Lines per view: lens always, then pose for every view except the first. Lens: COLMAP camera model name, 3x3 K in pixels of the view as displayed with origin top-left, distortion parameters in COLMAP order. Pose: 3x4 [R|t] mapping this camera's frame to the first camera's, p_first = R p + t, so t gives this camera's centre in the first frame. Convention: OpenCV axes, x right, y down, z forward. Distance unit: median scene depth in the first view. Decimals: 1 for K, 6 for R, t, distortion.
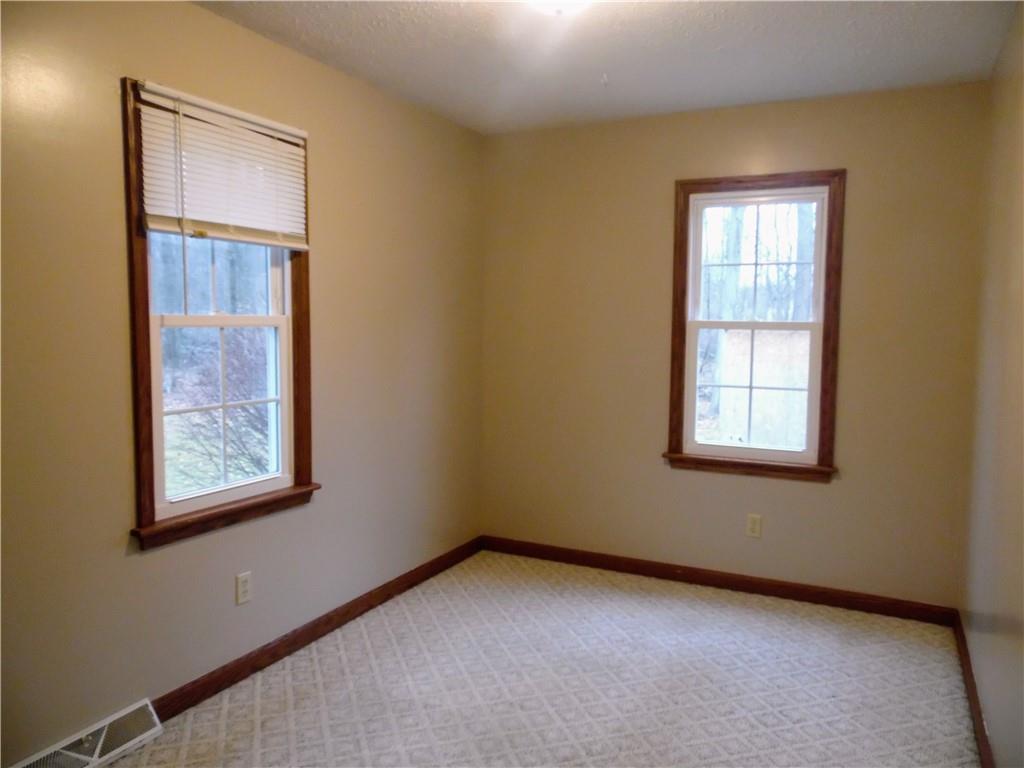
lens RADIAL K [[775.1, 0, 512.0], [0, 775.1, 384.0], [0, 0, 1]] dist [-0.002963, 0.036521]
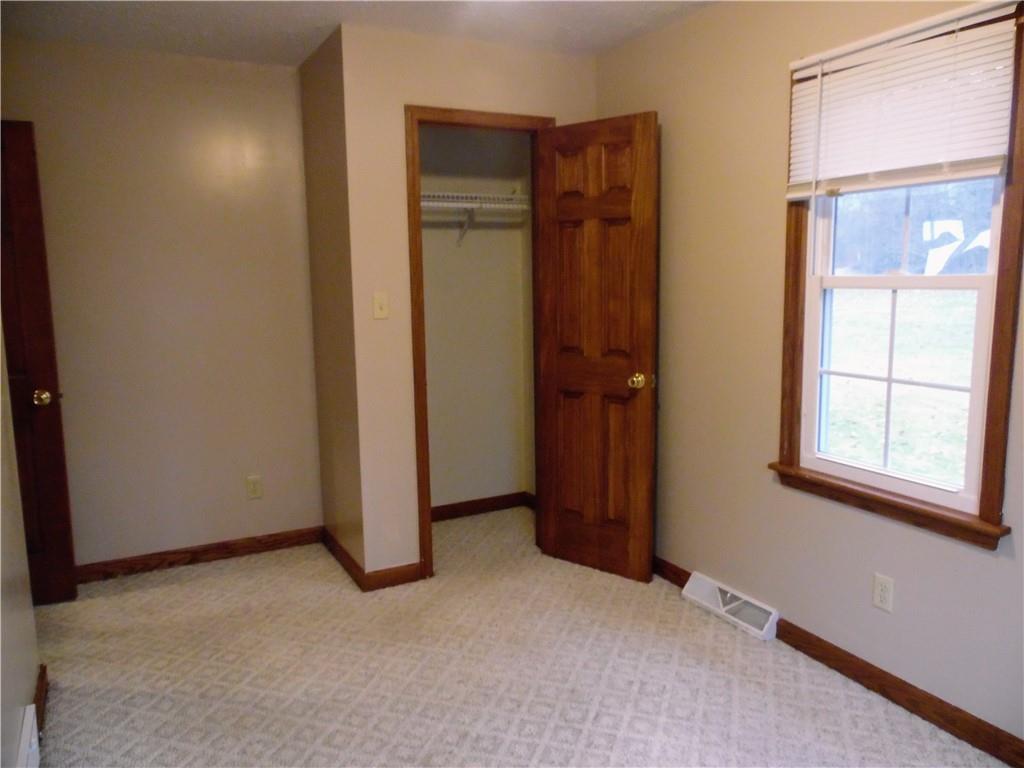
lens RADIAL K [[775.1, 0, 512.0], [0, 775.1, 384.0], [0, 0, 1]] dist [-0.002963, 0.036521]
pose [[-0.582923, 0.113623, -0.804543, 0.621632], [-0.059063, 0.981629, 0.181426, -0.107611], [0.810378, 0.153277, -0.565504, 1.227395]]
